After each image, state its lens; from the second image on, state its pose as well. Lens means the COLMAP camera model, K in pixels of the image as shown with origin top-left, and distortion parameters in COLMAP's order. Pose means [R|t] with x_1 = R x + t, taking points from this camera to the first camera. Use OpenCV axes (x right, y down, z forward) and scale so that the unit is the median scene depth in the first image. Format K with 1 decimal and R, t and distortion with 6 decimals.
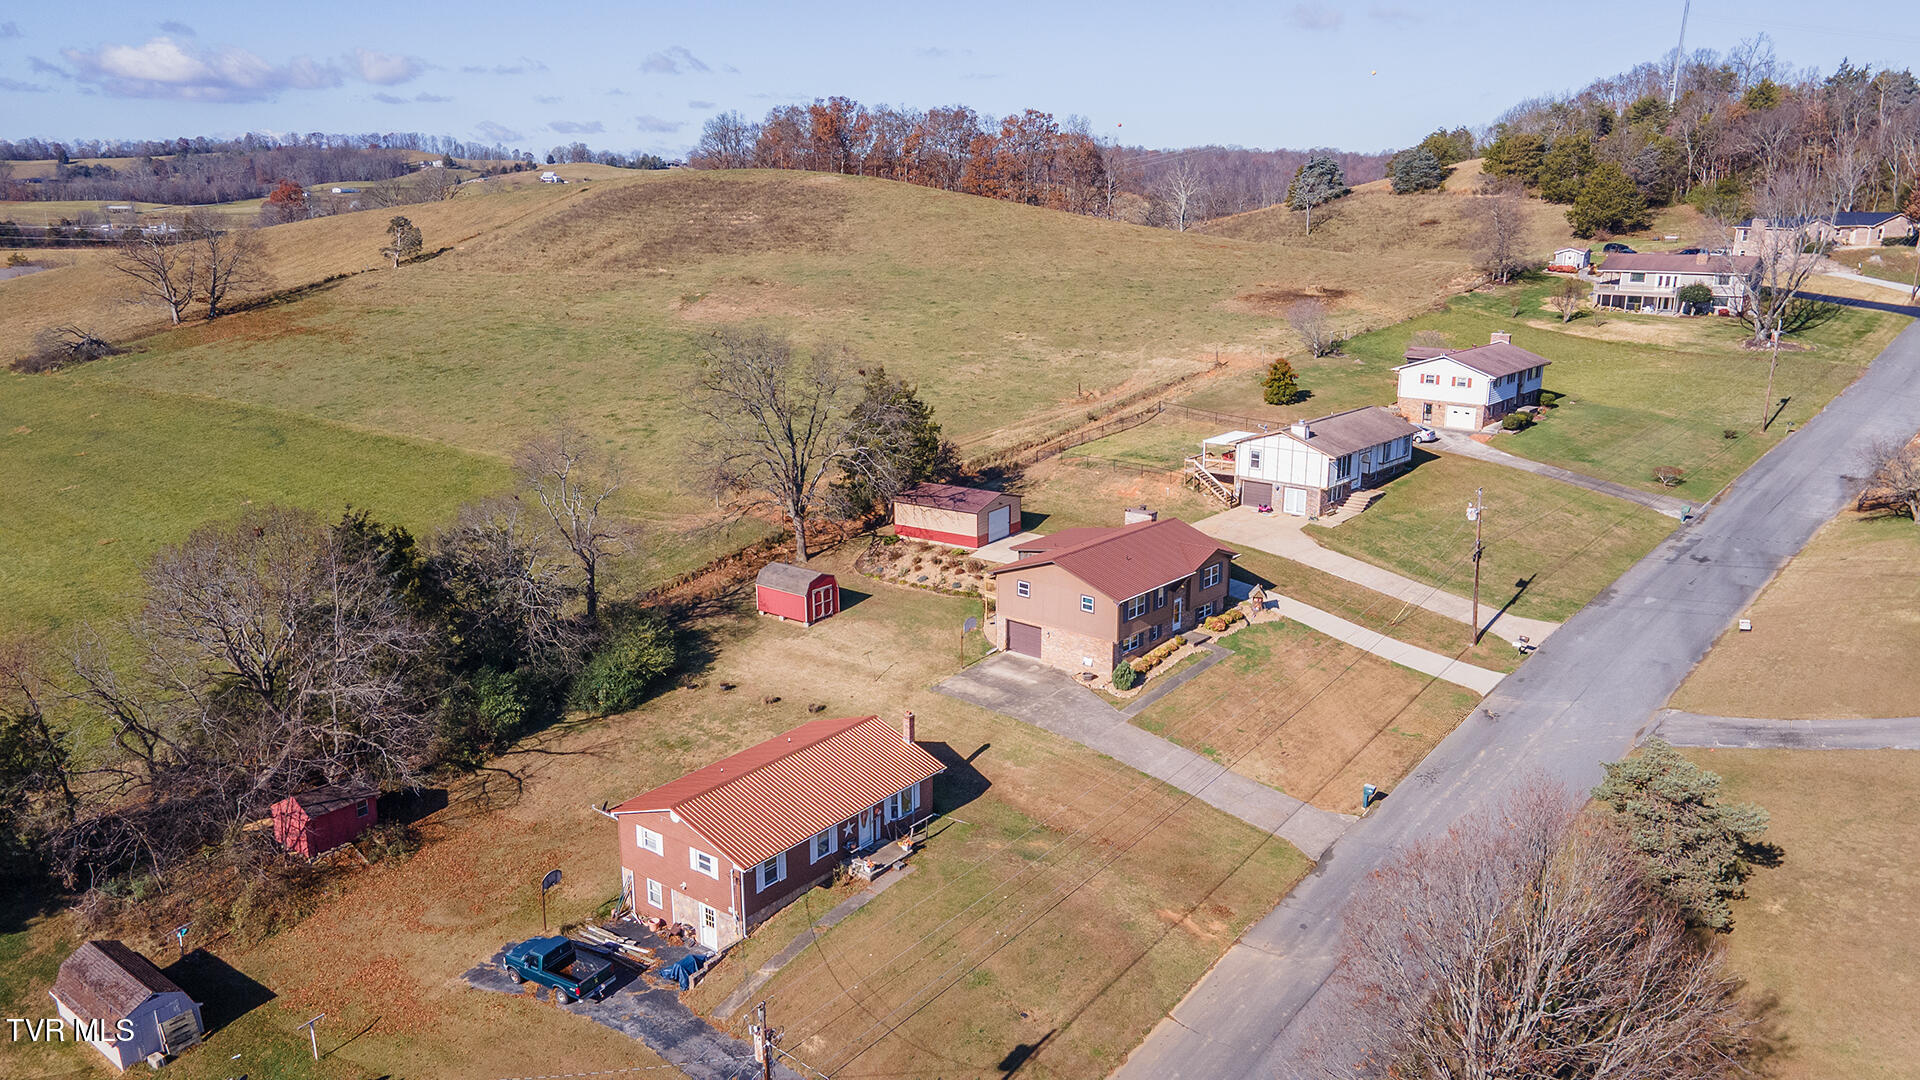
lens RADIAL K [[1396.5, 0, 974.1], [0, 1396.5, 546.5], [0, 0, 1]] dist [0.038225, 0.002288]
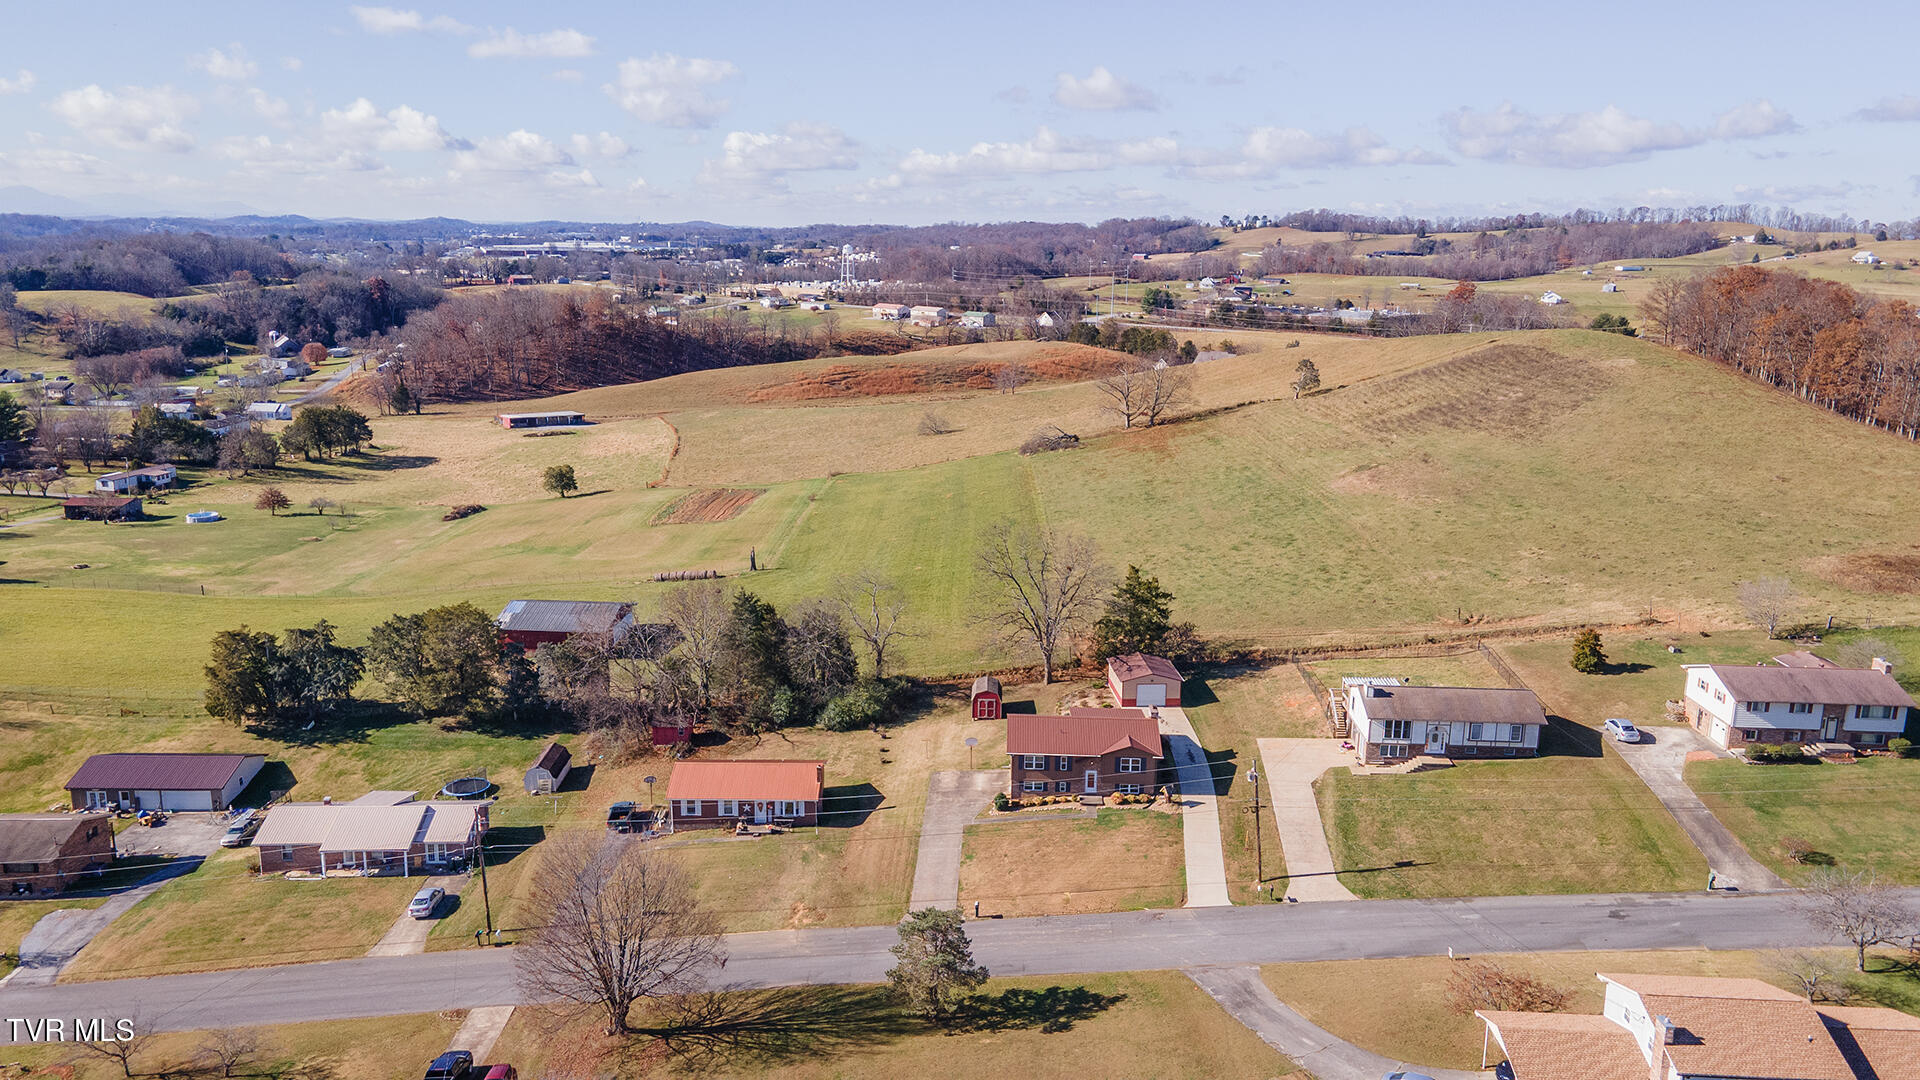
lens RADIAL K [[1396.5, 0, 954.9], [0, 1396.5, 539.2], [0, 0, 1]] dist [0.038225, 0.002288]
pose [[0.613887, 0.182586, -0.767988, 0.912289], [-0.214026, 0.974940, 0.060707, -0.204354], [0.759826, 0.127102, 0.637581, -0.032741]]
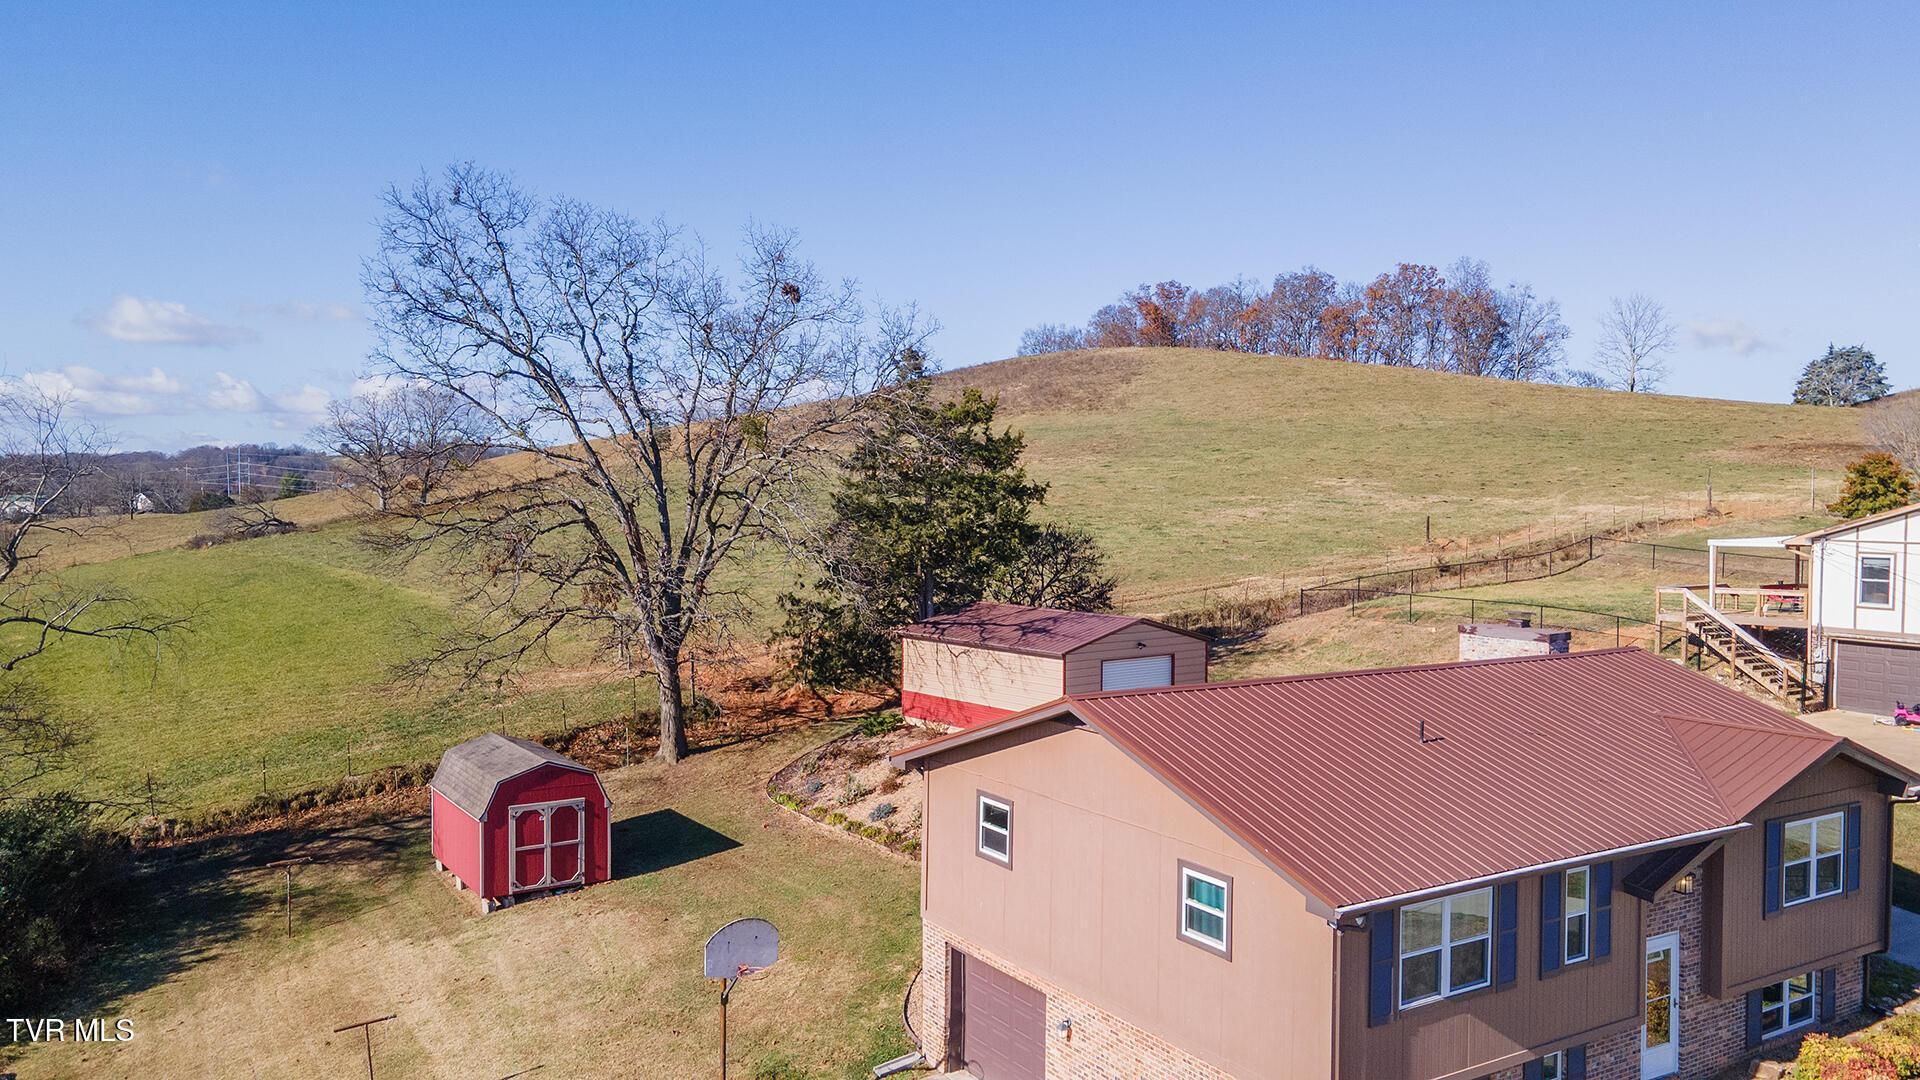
lens RADIAL K [[1396.5, 0, 966.0], [0, 1396.5, 535.8], [0, 0, 1]] dist [0.038225, 0.002288]
pose [[0.956477, 0.021250, -0.291033, 0.084362], [-0.086571, 0.973107, -0.213465, 0.027136], [0.278671, 0.229369, 0.932594, 0.605768]]
